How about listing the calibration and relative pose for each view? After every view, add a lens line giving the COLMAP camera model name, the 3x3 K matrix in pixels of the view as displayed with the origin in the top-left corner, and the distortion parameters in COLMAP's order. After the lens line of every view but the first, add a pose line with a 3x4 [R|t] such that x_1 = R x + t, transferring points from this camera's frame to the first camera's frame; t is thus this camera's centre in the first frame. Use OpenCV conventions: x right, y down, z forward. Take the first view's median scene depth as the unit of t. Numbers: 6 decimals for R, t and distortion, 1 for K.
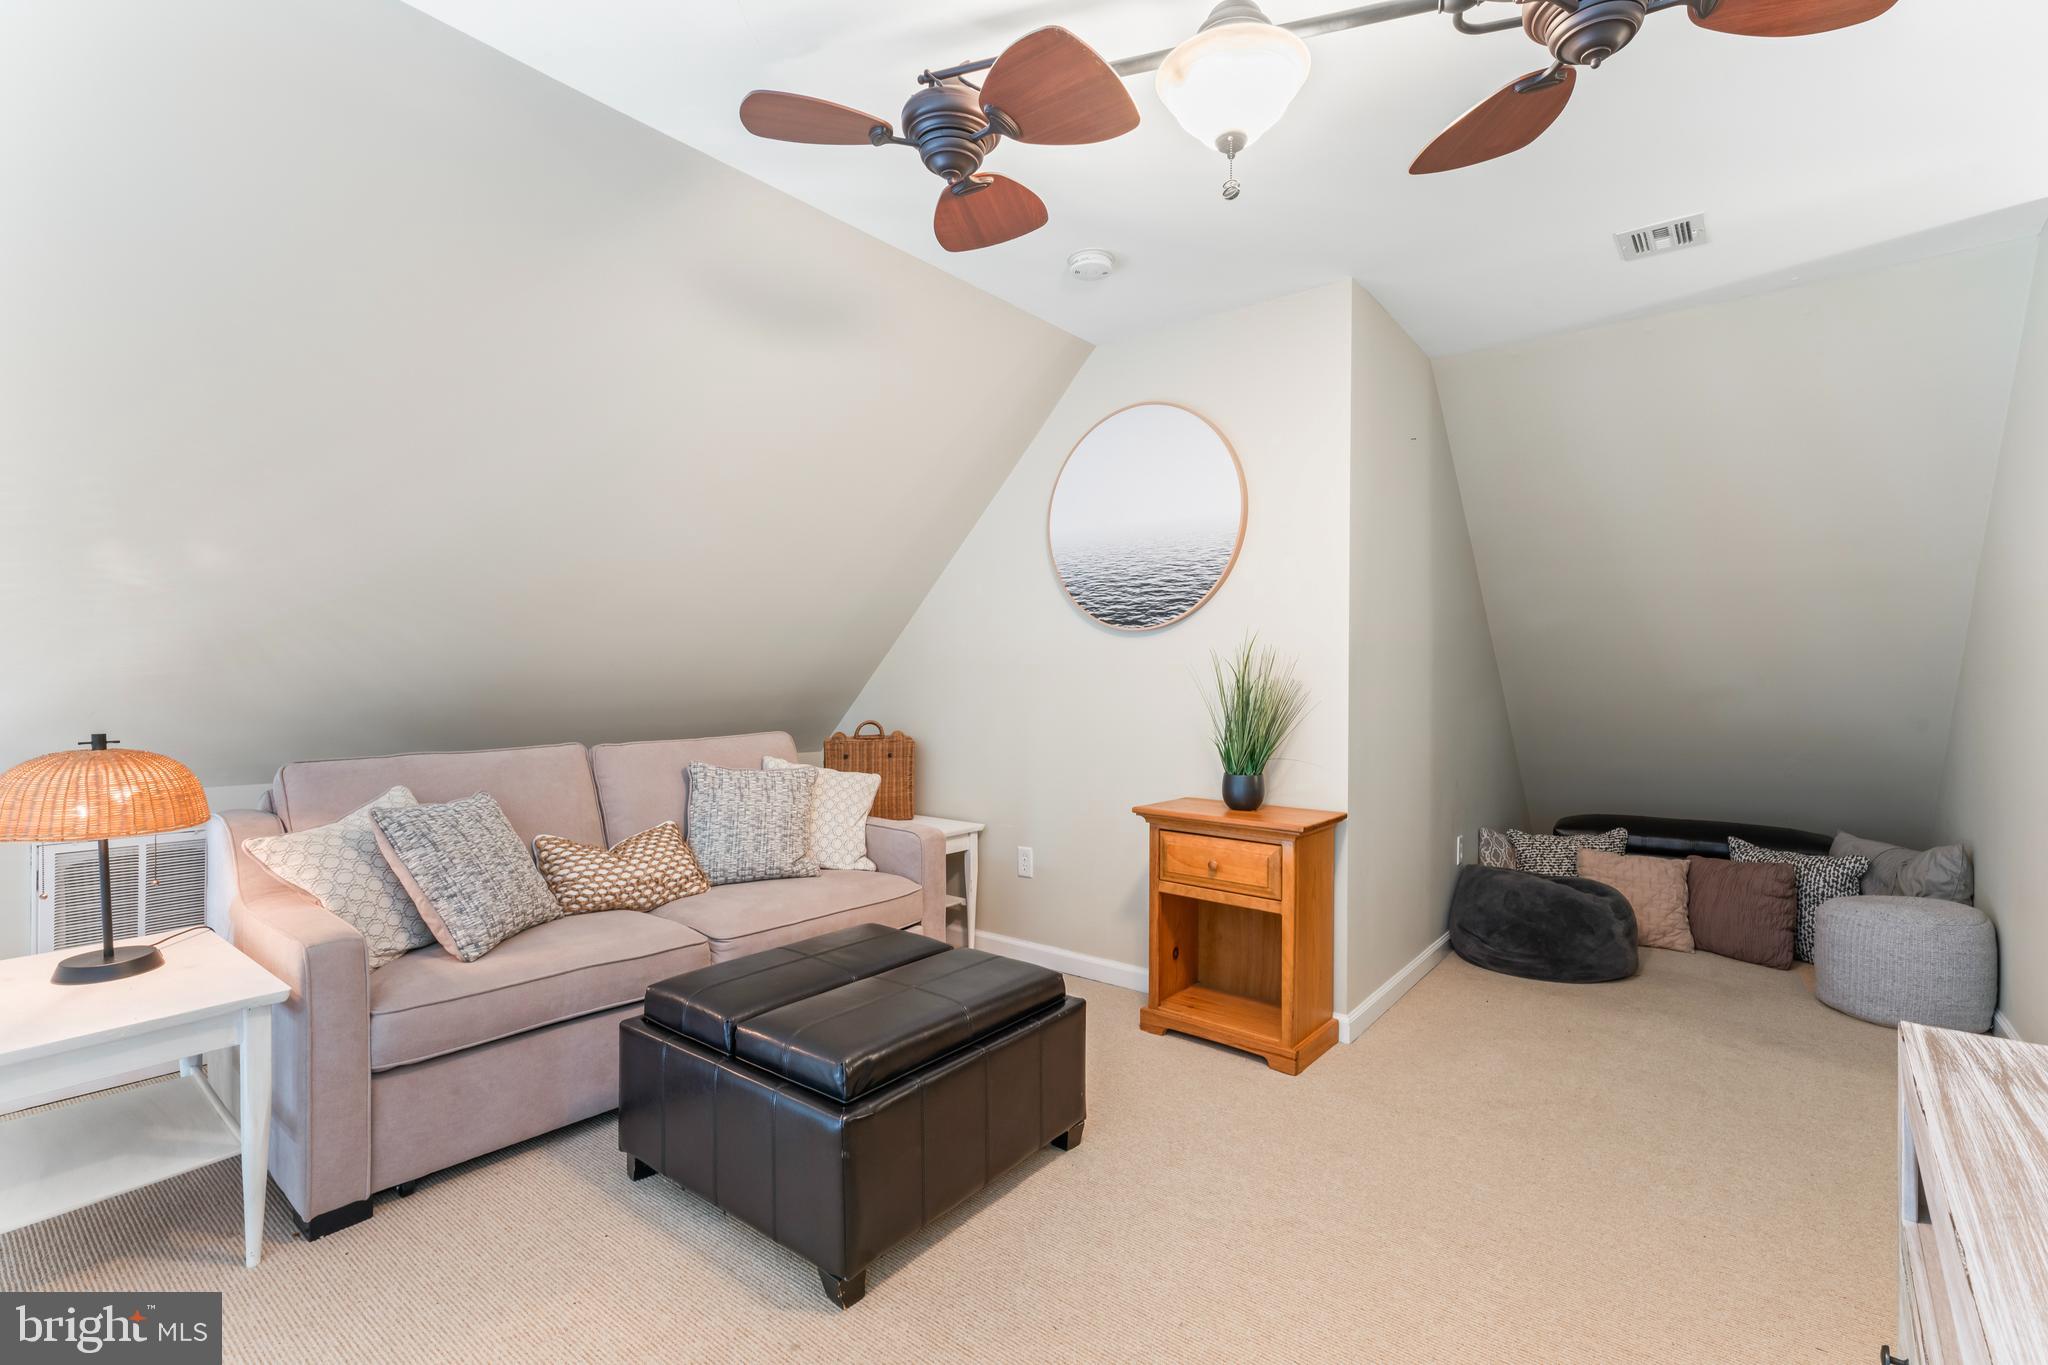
lens RADIAL K [[914.7, 0, 1024.0], [0, 914.7, 682.5], [0, 0, 1]] dist [-0.001541, -0.000609]
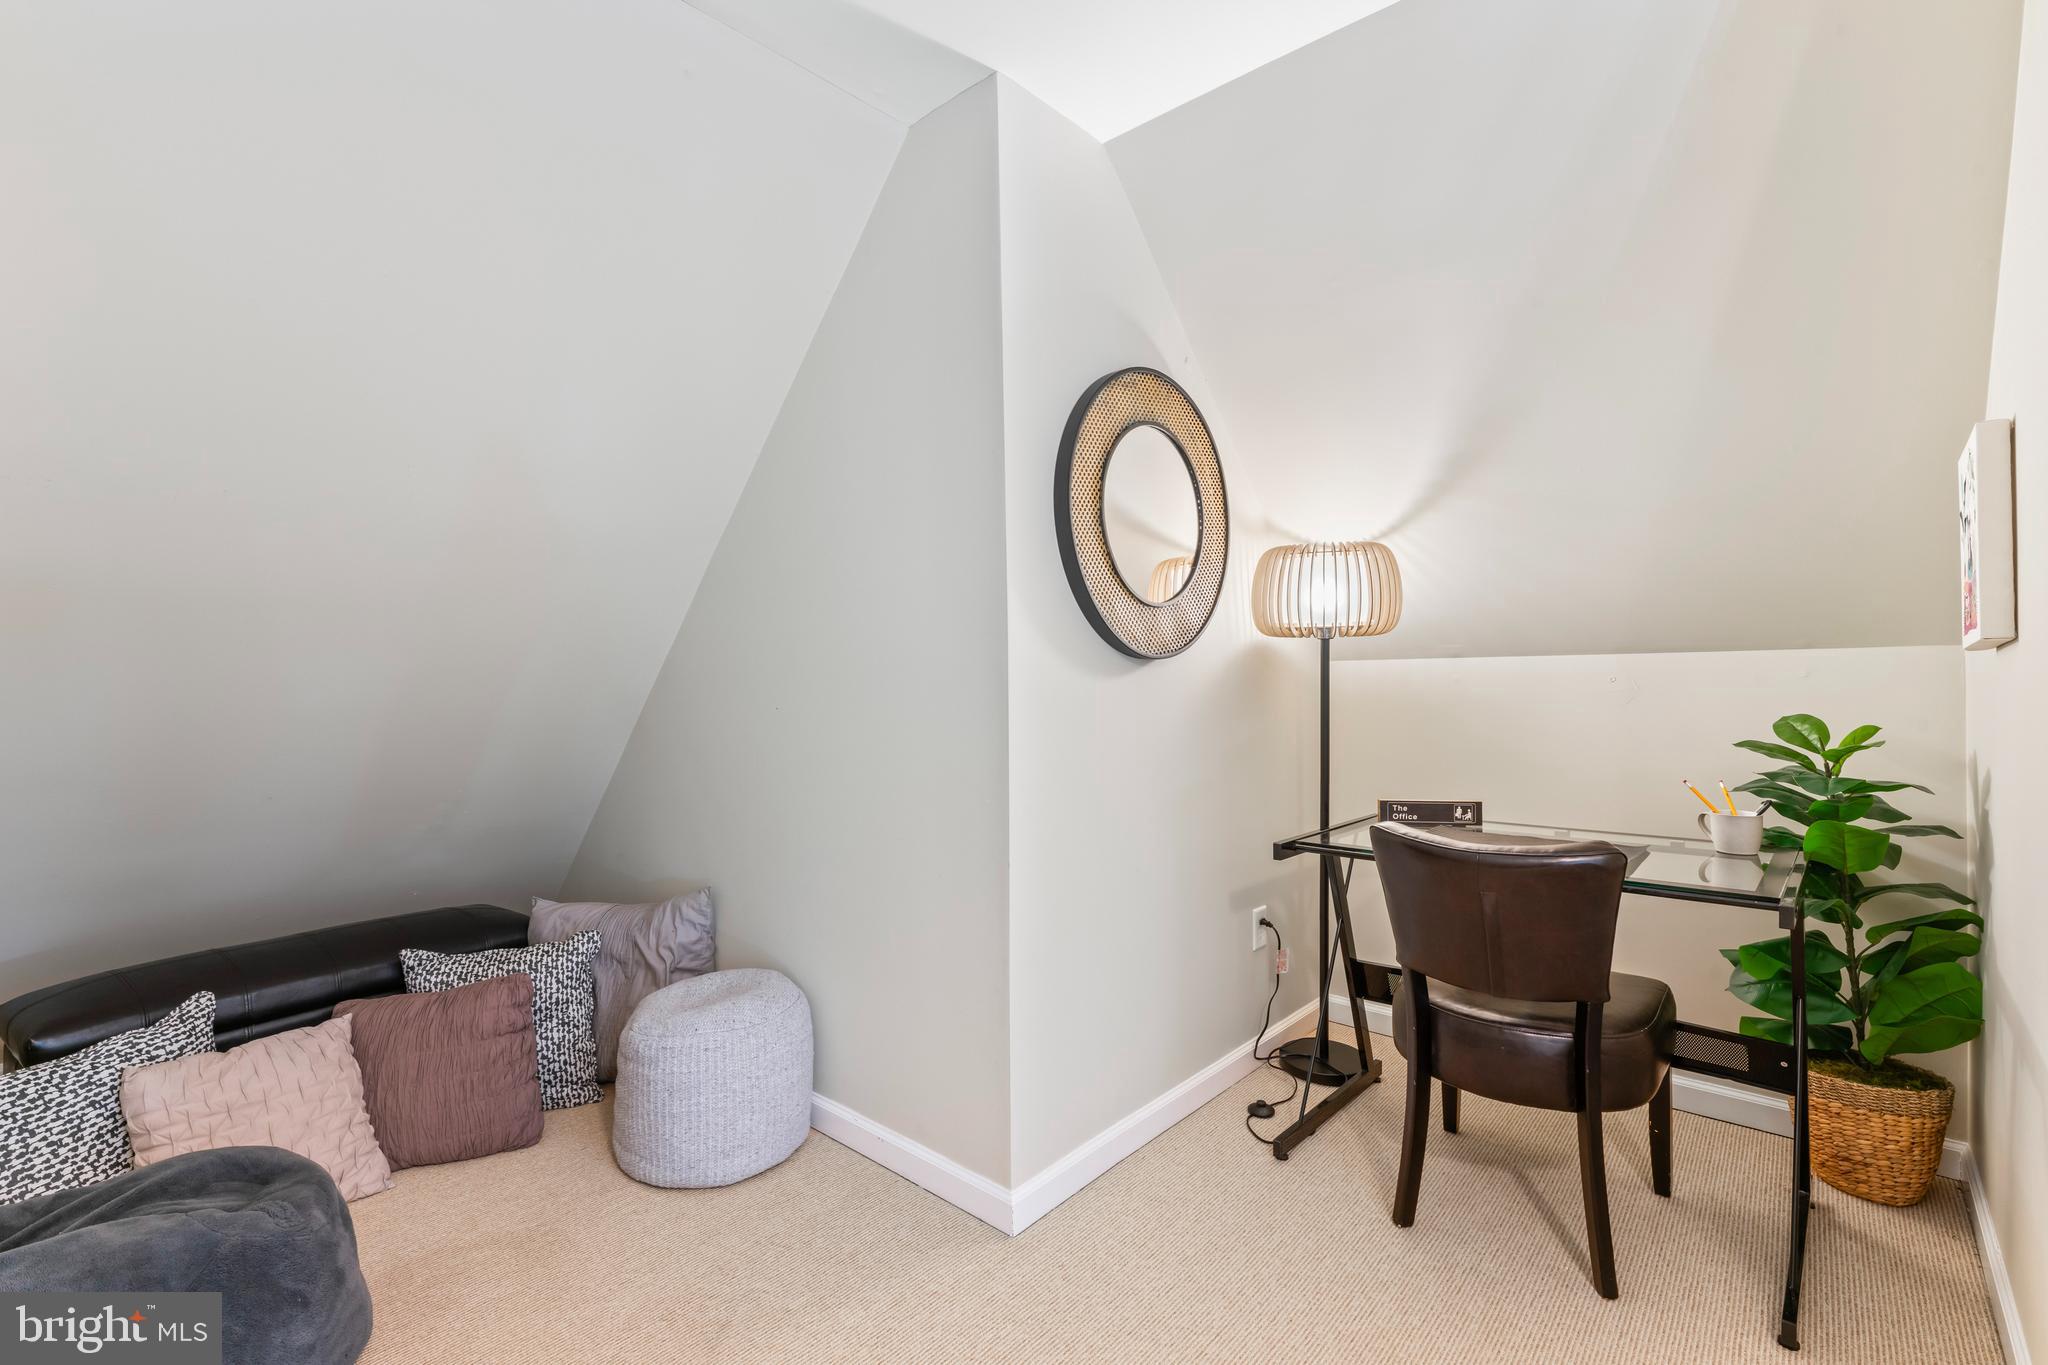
lens RADIAL K [[914.7, 0, 1024.0], [0, 914.7, 682.5], [0, 0, 1]] dist [-0.001541, -0.000609]
pose [[0.052247, -0.010128, 0.998583, 0.211355], [0.014377, 0.999853, 0.009389, -0.006794], [-0.998531, 0.013866, 0.052385, 0.599220]]
